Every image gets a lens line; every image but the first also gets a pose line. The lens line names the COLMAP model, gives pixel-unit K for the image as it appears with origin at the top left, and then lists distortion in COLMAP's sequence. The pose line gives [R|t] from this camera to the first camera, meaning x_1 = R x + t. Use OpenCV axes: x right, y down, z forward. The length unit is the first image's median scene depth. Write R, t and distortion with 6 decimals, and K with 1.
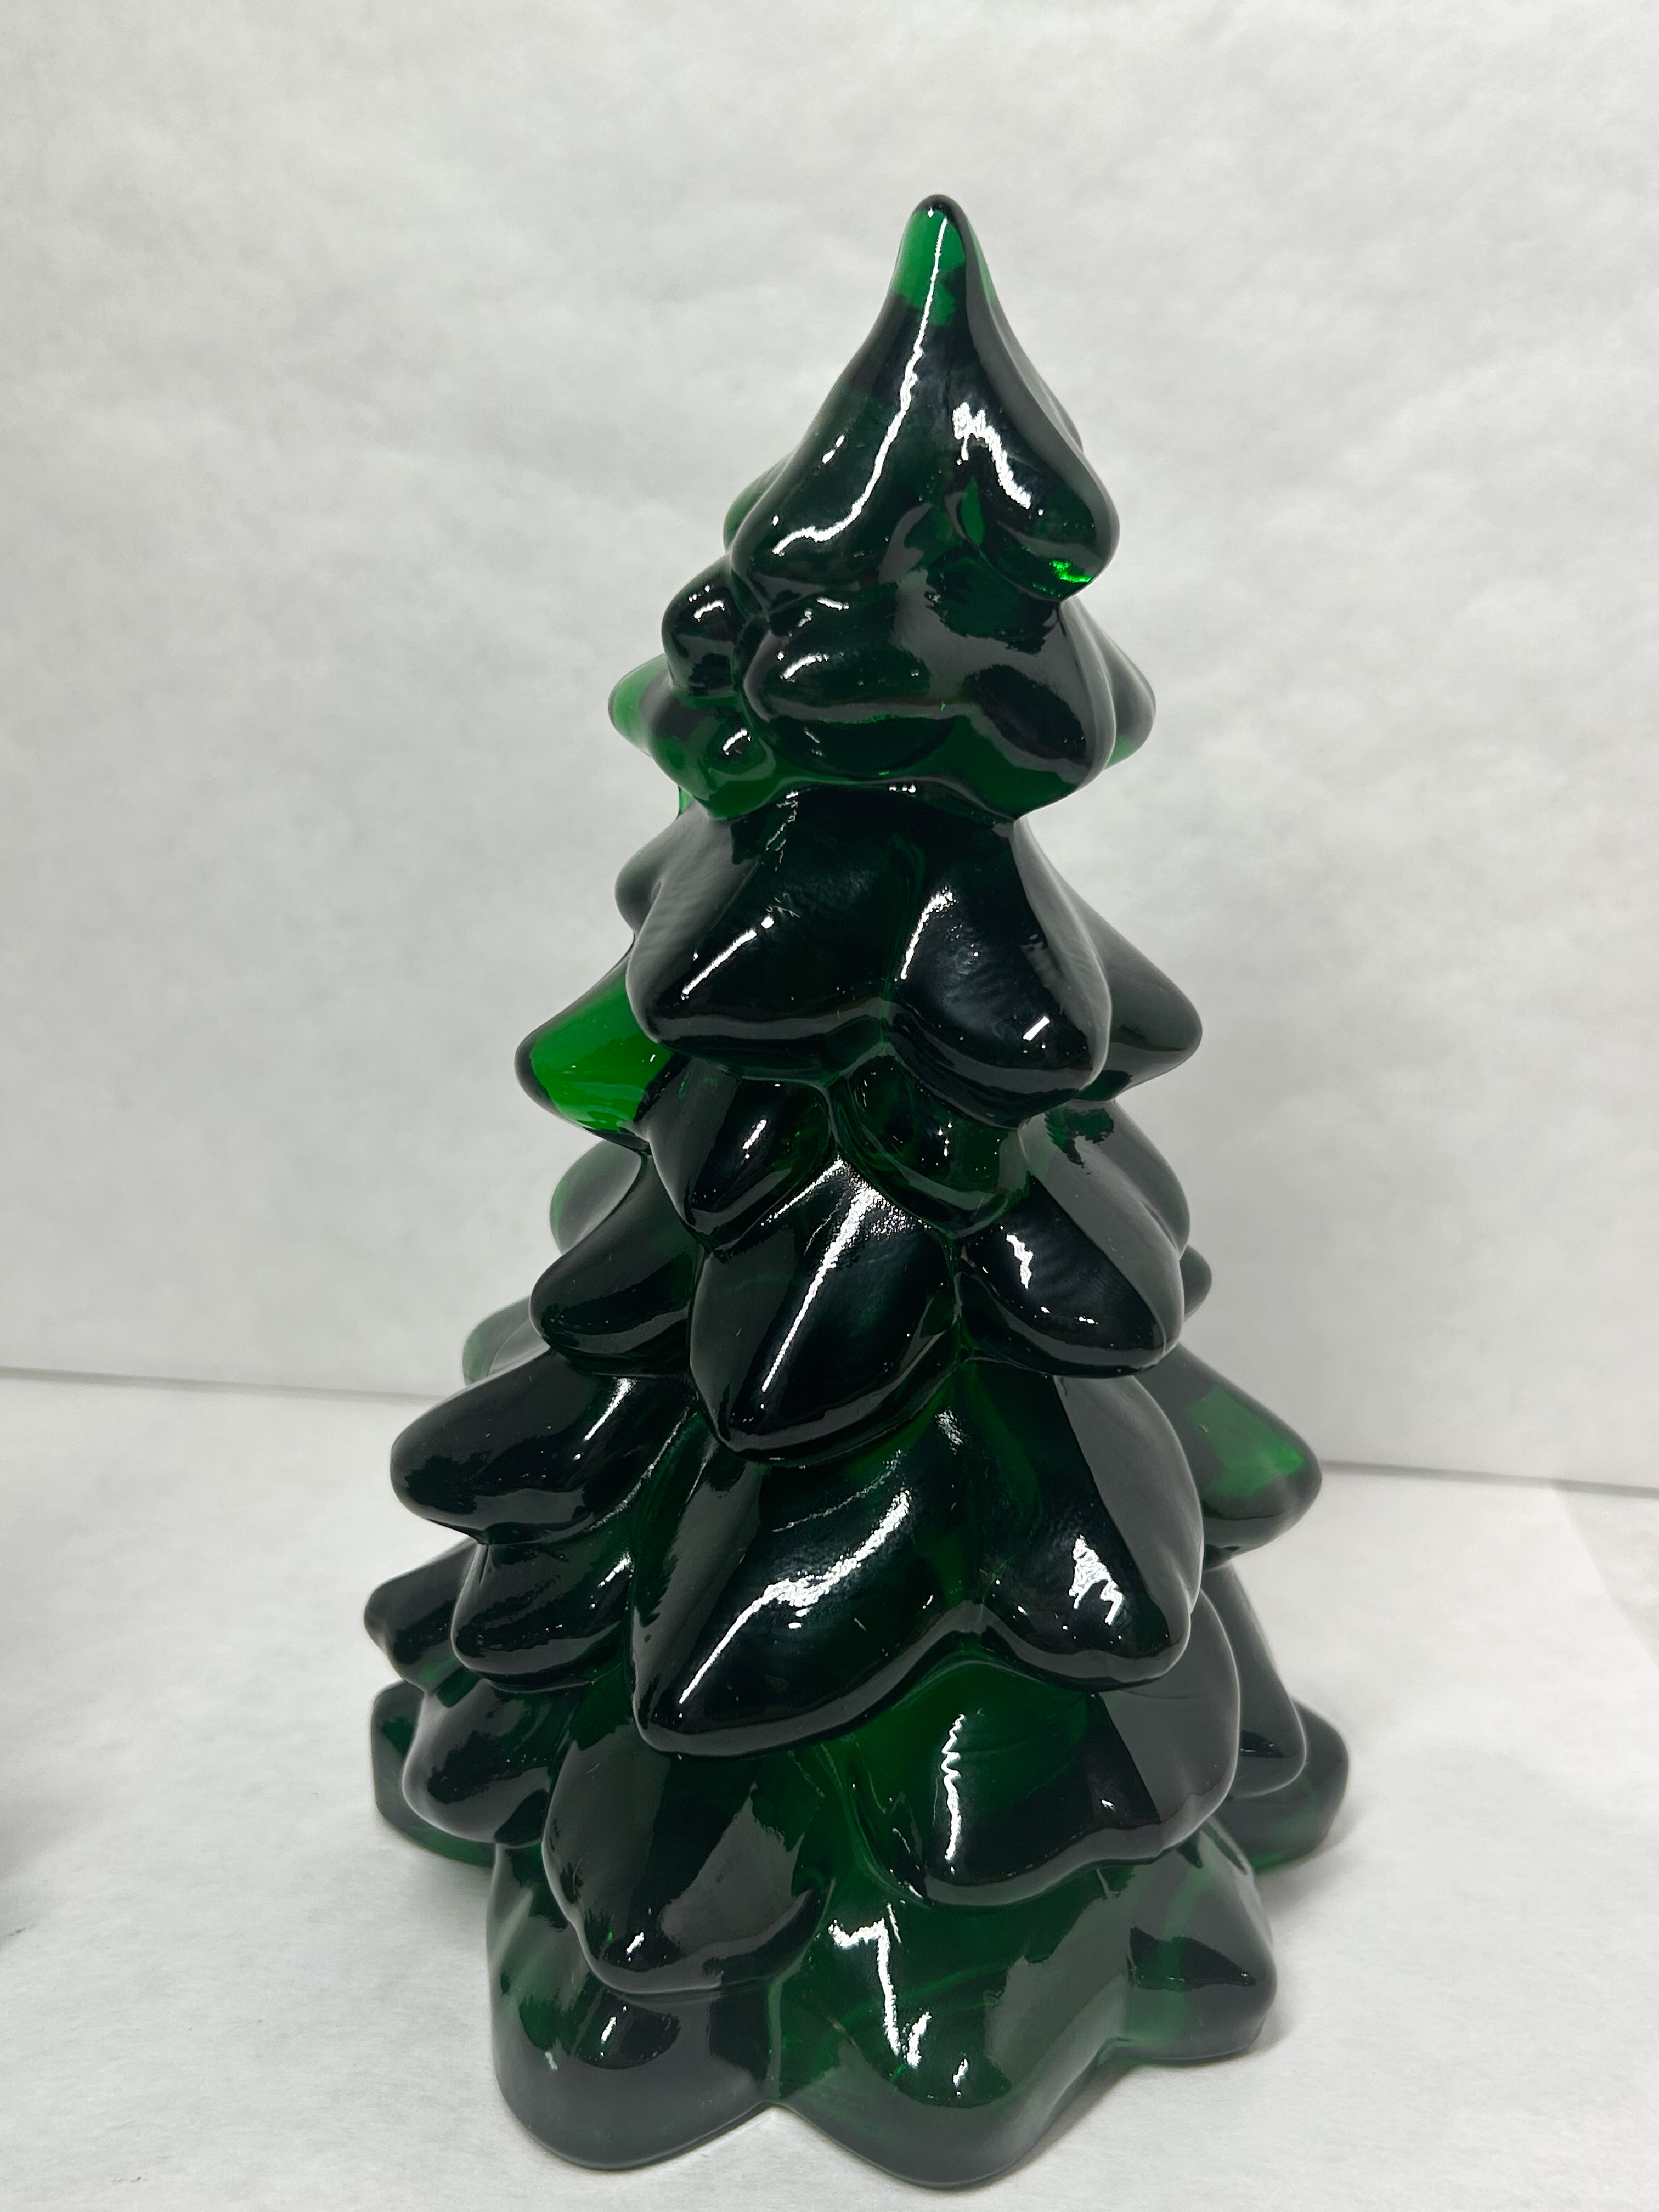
lens RADIAL K [[2339.5, 0, 829.5], [0, 2339.5, 1106.0], [0, 0, 1]] dist [0.001639, -0.005905]
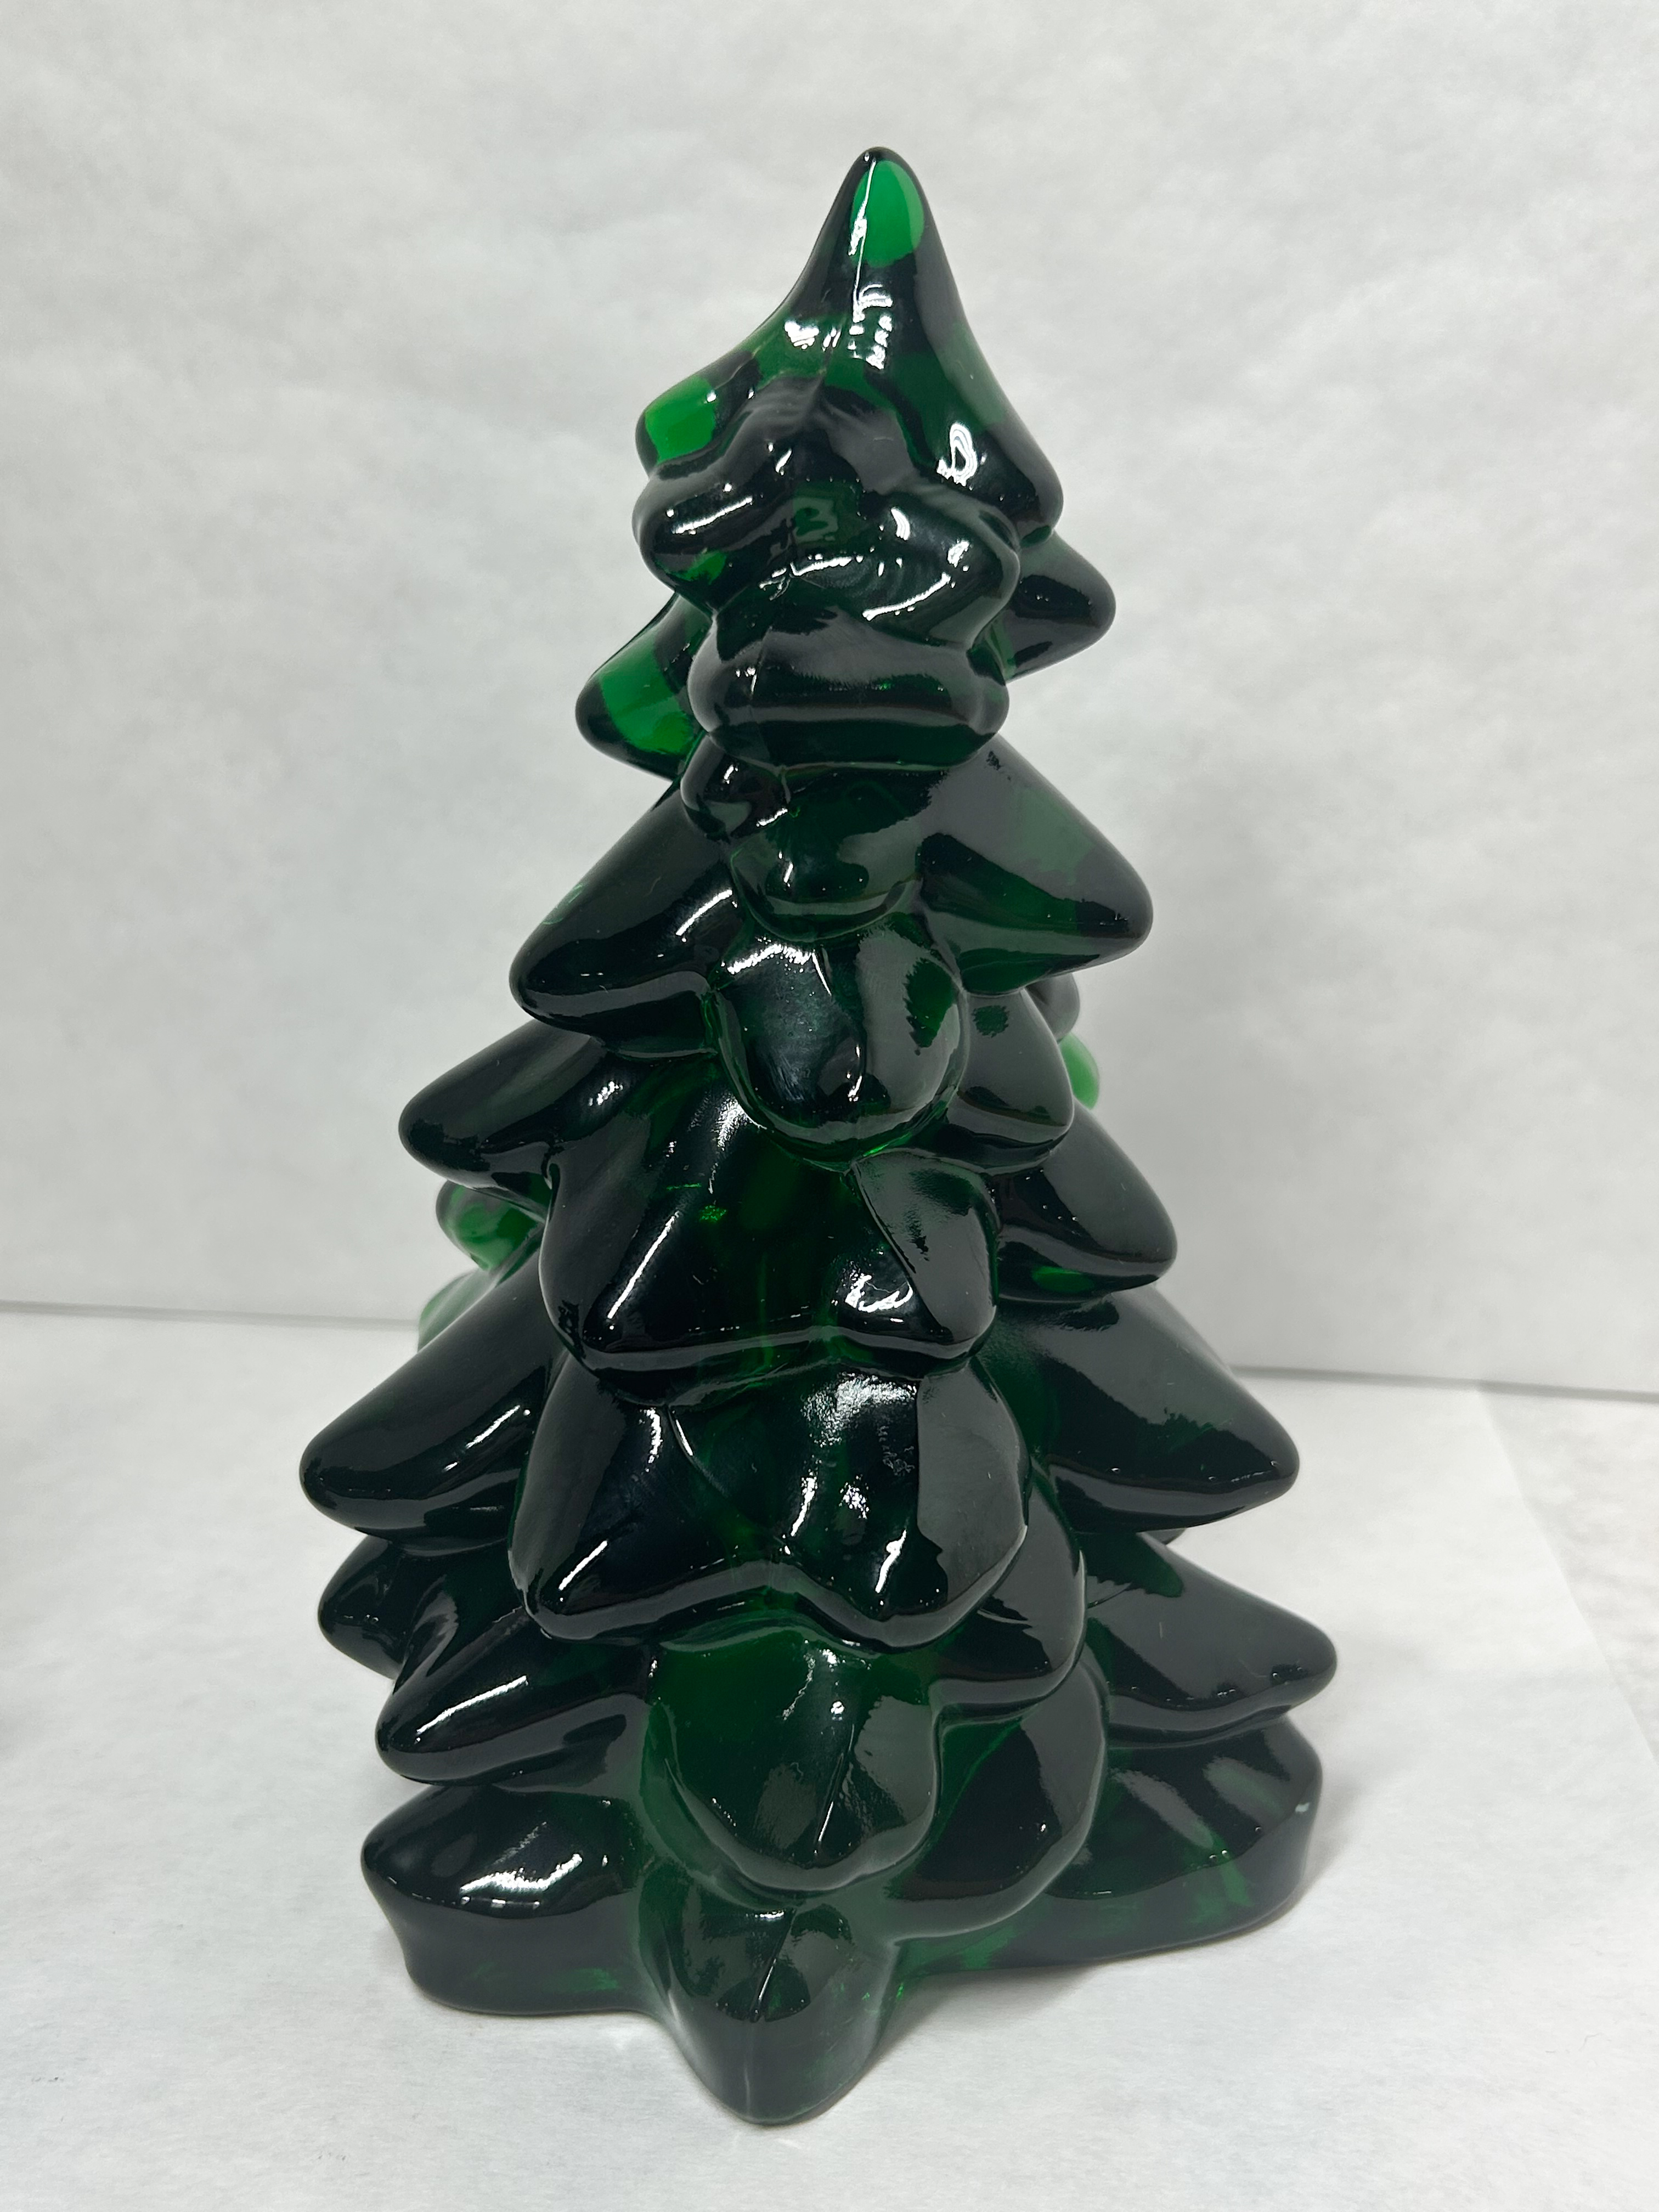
lens RADIAL K [[2339.5, 0, 829.5], [0, 2339.5, 1106.0], [0, 0, 1]] dist [0.001639, -0.005905]
pose [[0.999674, -0.019720, -0.016234, 0.050276], [0.020349, 0.999013, 0.039490, -0.006739], [0.015439, -0.039807, 0.999088, -0.016717]]
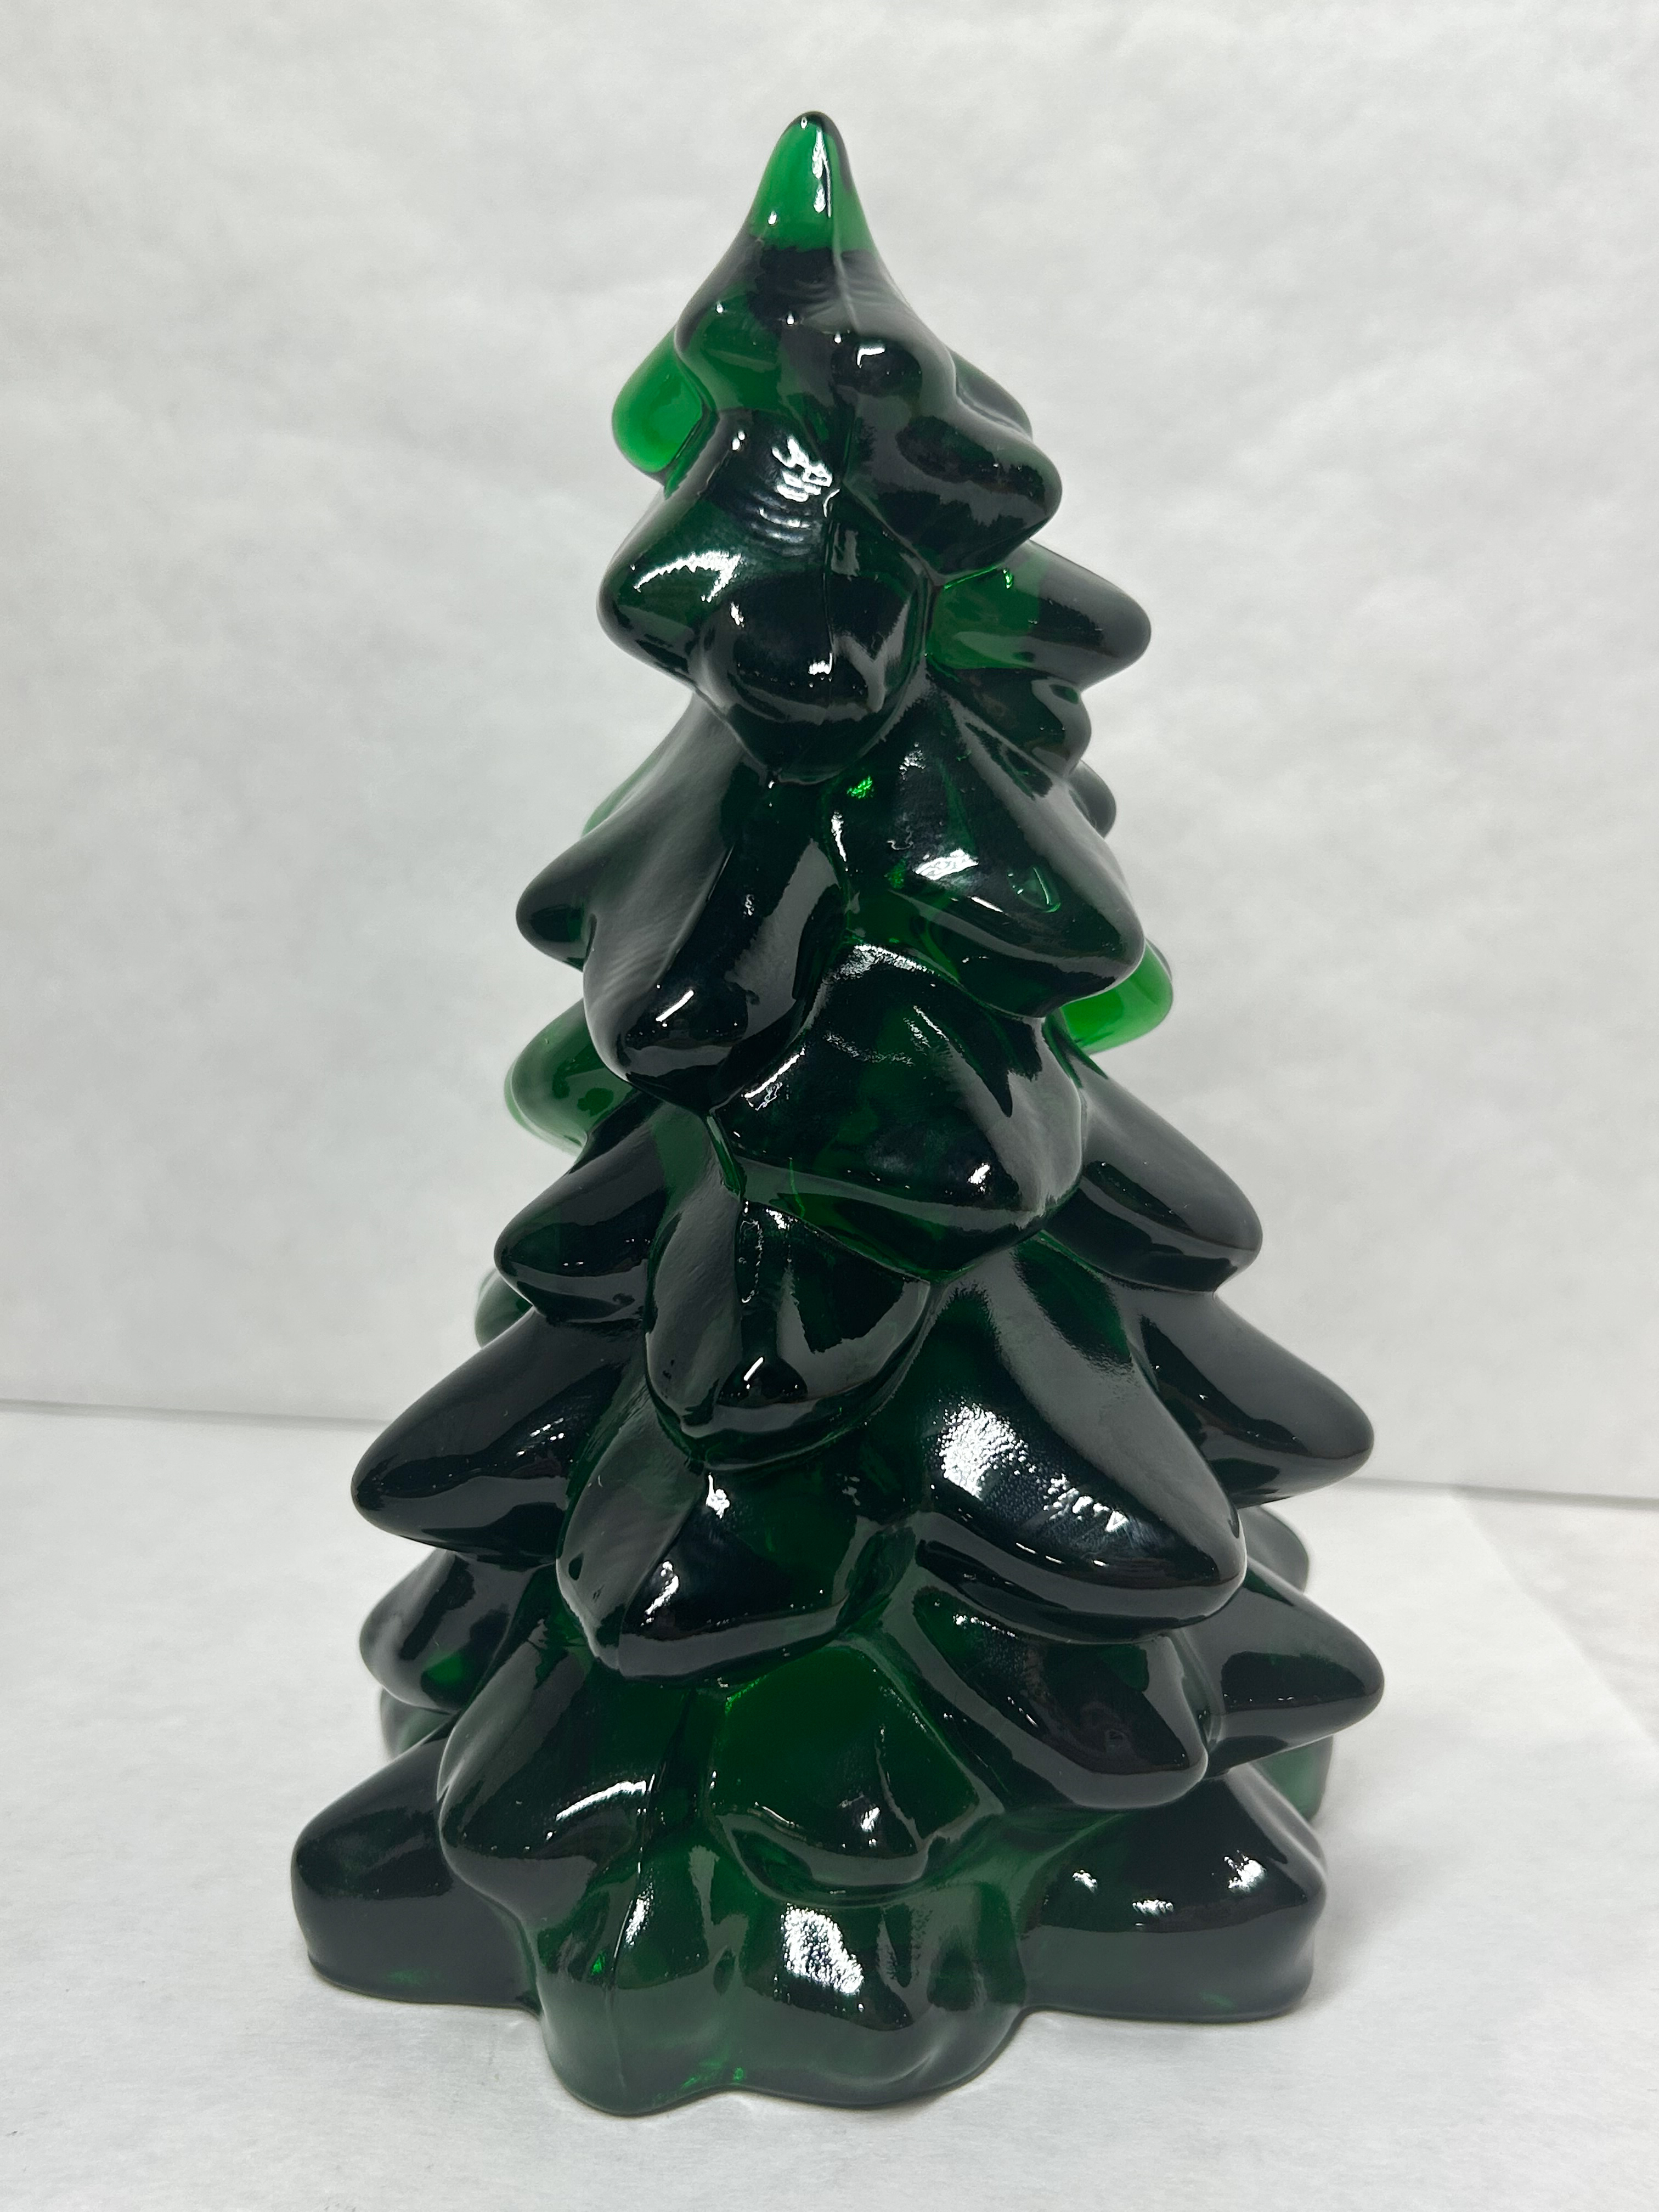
lens RADIAL K [[2345.0, 0, 829.5], [0, 2345.0, 1106.0], [0, 0, 1]] dist [-0.005026, -0.005875]
pose [[0.997672, 0.006905, 0.067844, -0.025103], [-0.001884, 0.997271, -0.073804, 0.079152], [-0.068168, 0.073505, 0.994962, 0.016477]]
